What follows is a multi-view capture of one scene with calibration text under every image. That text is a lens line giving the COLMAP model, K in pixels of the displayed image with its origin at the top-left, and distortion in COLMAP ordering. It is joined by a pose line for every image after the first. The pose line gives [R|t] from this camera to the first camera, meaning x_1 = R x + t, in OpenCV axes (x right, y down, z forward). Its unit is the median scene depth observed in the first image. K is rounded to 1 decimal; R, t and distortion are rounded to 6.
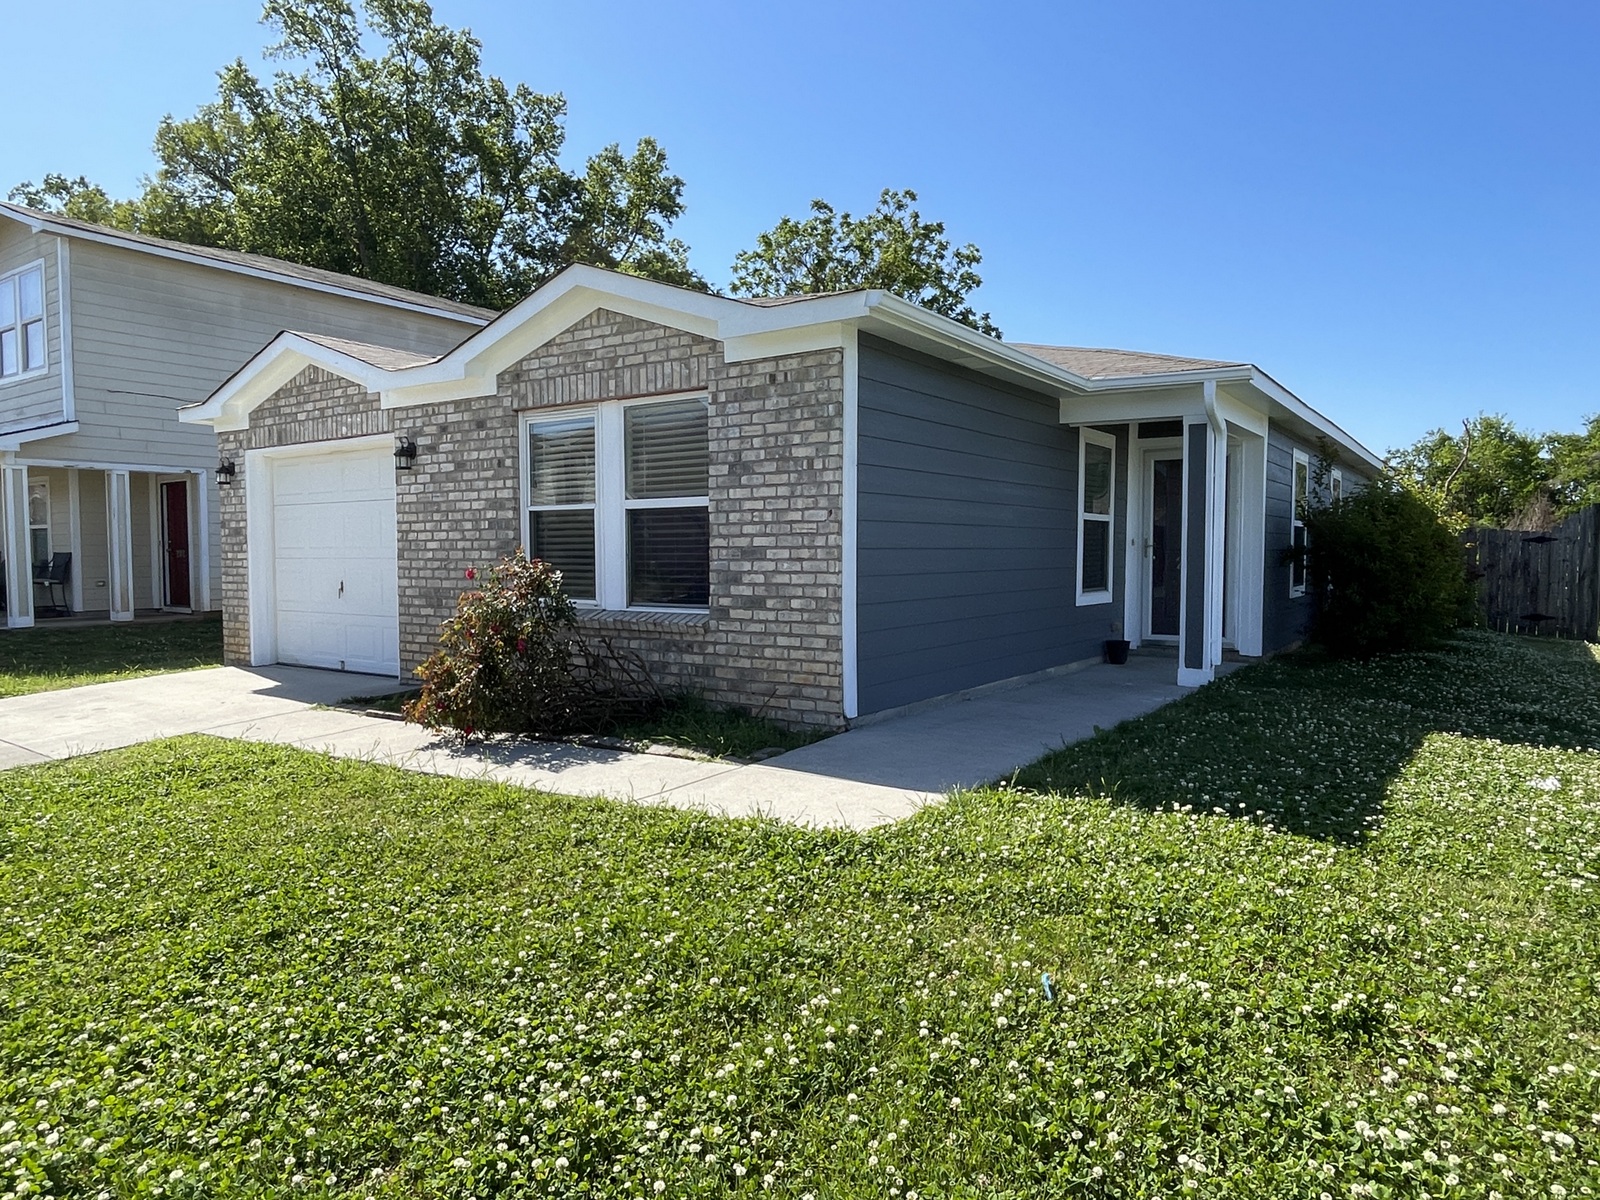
lens RADIAL K [[975.9, 0, 856.4], [0, 975.9, 601.8], [0, 0, 1]] dist [0.033271, -0.032140]
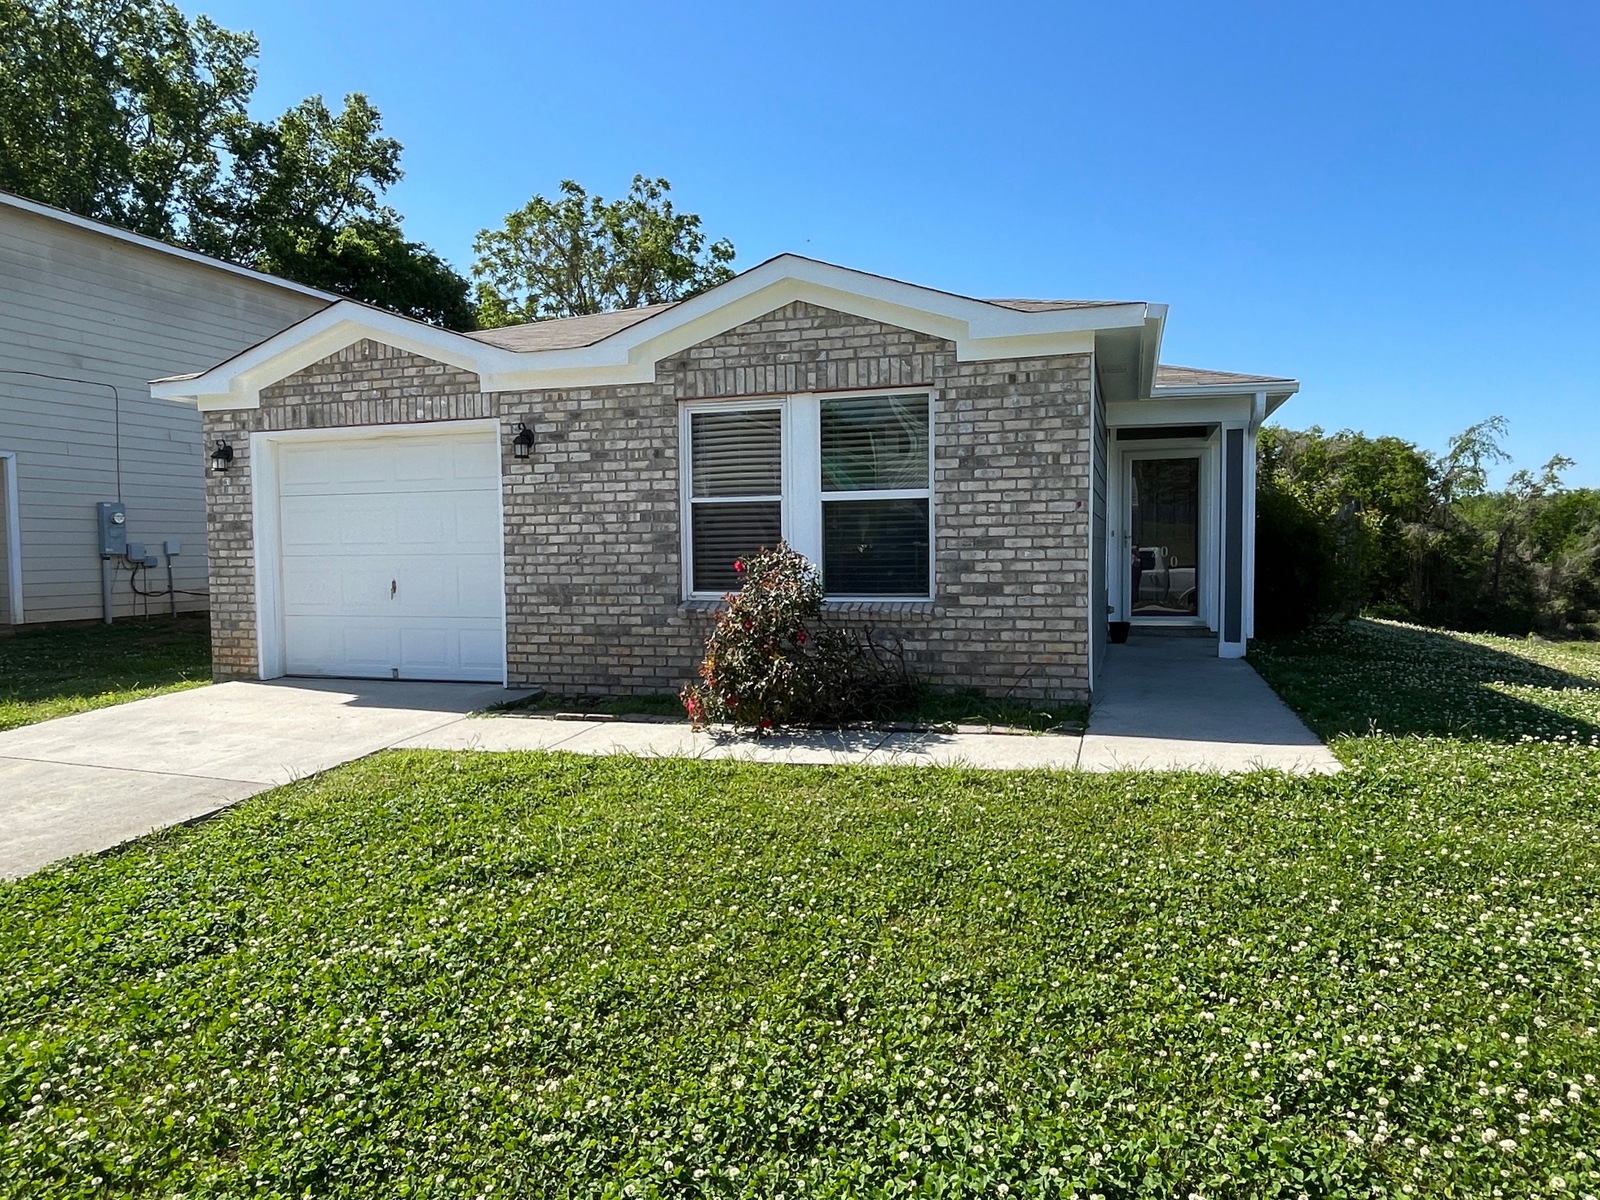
lens RADIAL K [[975.9, 0, 856.4], [0, 975.9, 601.8], [0, 0, 1]] dist [0.033271, -0.032140]
pose [[0.961223, -0.024738, 0.274662, -0.432915], [0.023557, 0.999694, 0.007597, 0.002405], [-0.274766, -0.000832, 0.961511, 0.016321]]
